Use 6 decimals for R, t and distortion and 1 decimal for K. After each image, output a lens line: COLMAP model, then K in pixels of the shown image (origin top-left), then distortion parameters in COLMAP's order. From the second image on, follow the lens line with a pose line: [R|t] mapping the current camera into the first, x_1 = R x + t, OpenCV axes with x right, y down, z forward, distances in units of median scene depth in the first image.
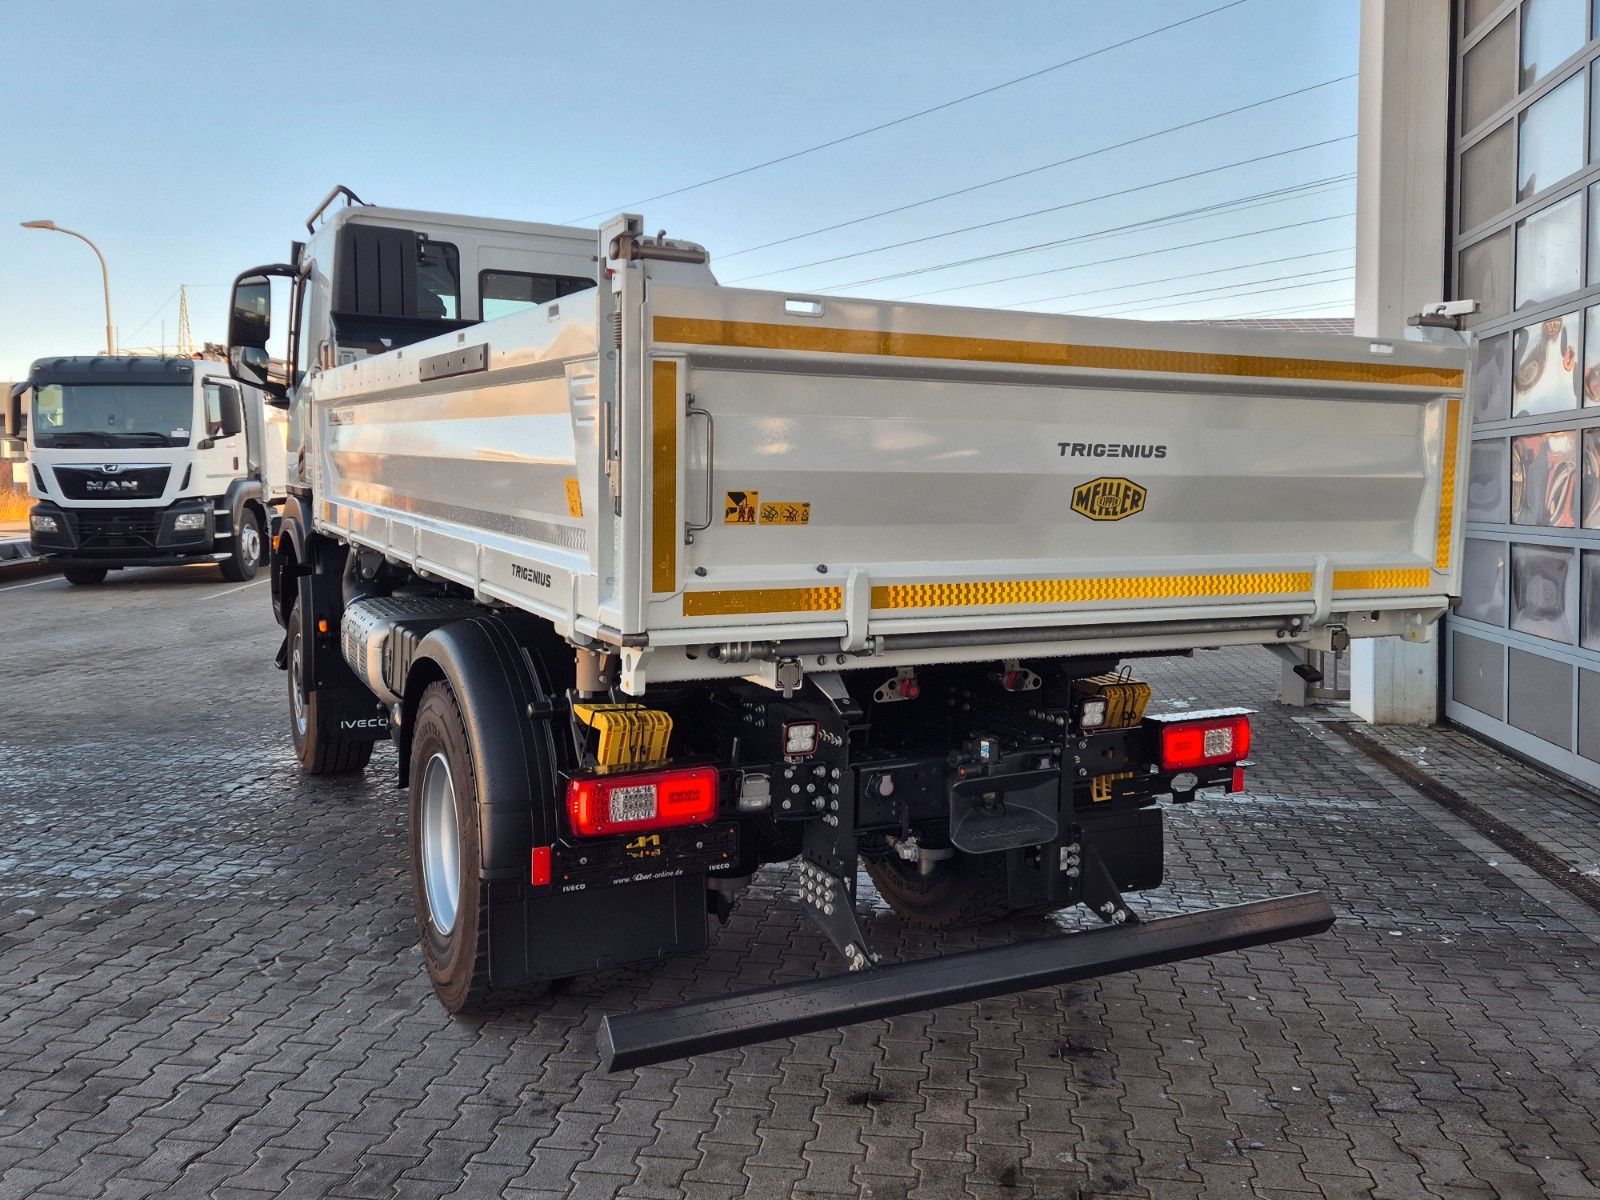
lens RADIAL K [[1329.5, 0, 797.2], [0, 1329.5, 579.8], [0, 0, 1]] dist [0.083644, -0.066676]
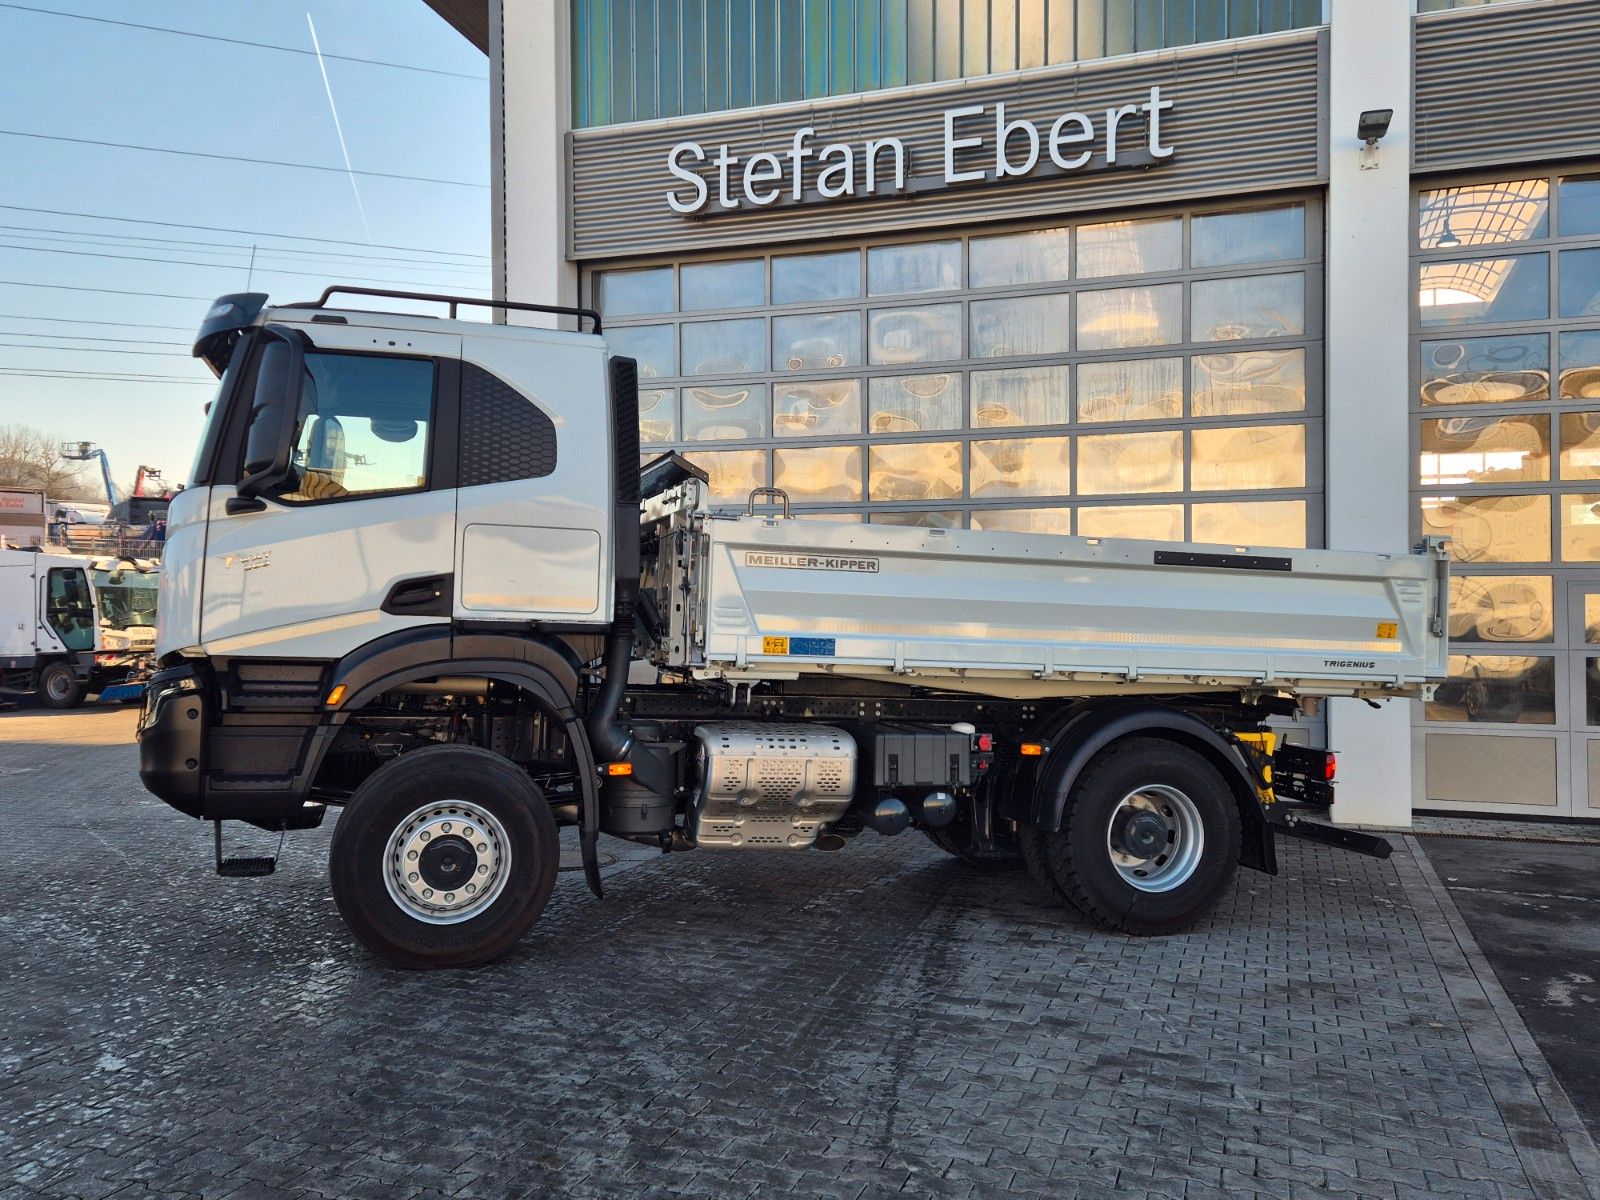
lens RADIAL K [[1329.5, 0, 782.1], [0, 1329.5, 586.3], [0, 0, 1]] dist [0.083644, -0.066676]
pose [[0.197233, 0.012878, 0.980272, -2.051091], [0.059046, 0.997942, -0.024990, -0.105097], [-0.978577, 0.062810, 0.196066, 1.139839]]
